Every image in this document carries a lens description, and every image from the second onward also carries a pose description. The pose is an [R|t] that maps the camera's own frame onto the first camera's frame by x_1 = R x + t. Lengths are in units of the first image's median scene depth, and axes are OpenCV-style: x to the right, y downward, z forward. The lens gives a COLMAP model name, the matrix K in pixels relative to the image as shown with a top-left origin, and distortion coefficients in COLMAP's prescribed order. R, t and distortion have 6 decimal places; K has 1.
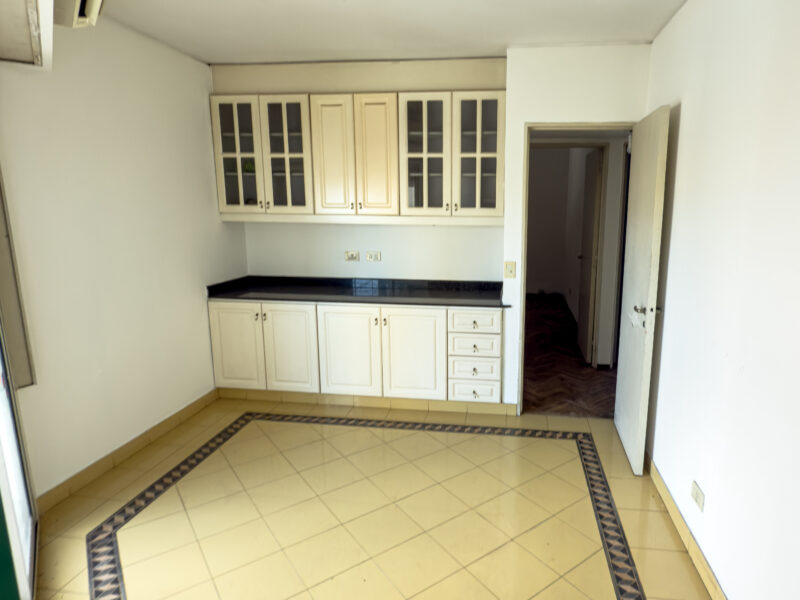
lens RADIAL K [[437.1, 0, 403.7], [0, 437.1, 298.4], [0, 0, 1]] dist [0.016377, -0.001528]
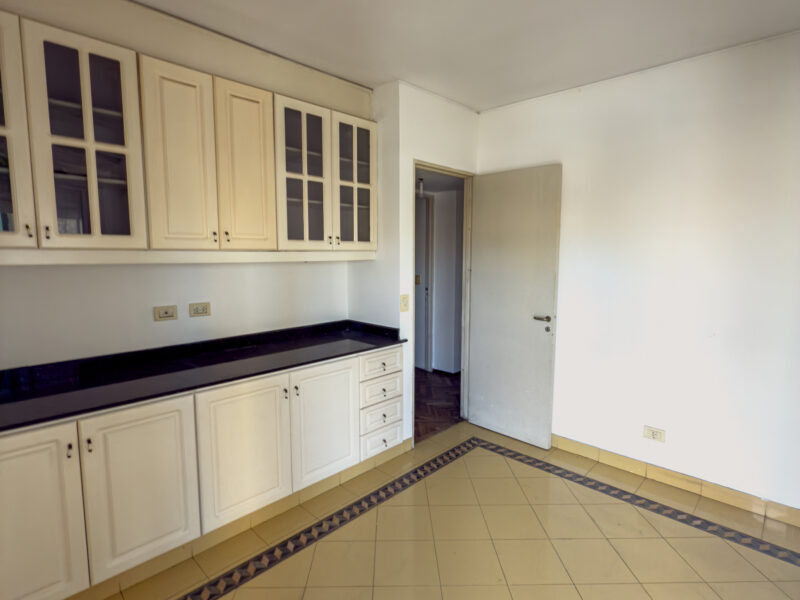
lens RADIAL K [[437.1, 0, 403.7], [0, 437.1, 298.4], [0, 0, 1]] dist [0.016377, -0.001528]
pose [[0.587993, -0.100057, 0.802653, -0.525821], [0.150780, 0.988485, 0.012767, -0.085961], [-0.794688, 0.113517, 0.596309, 0.392370]]
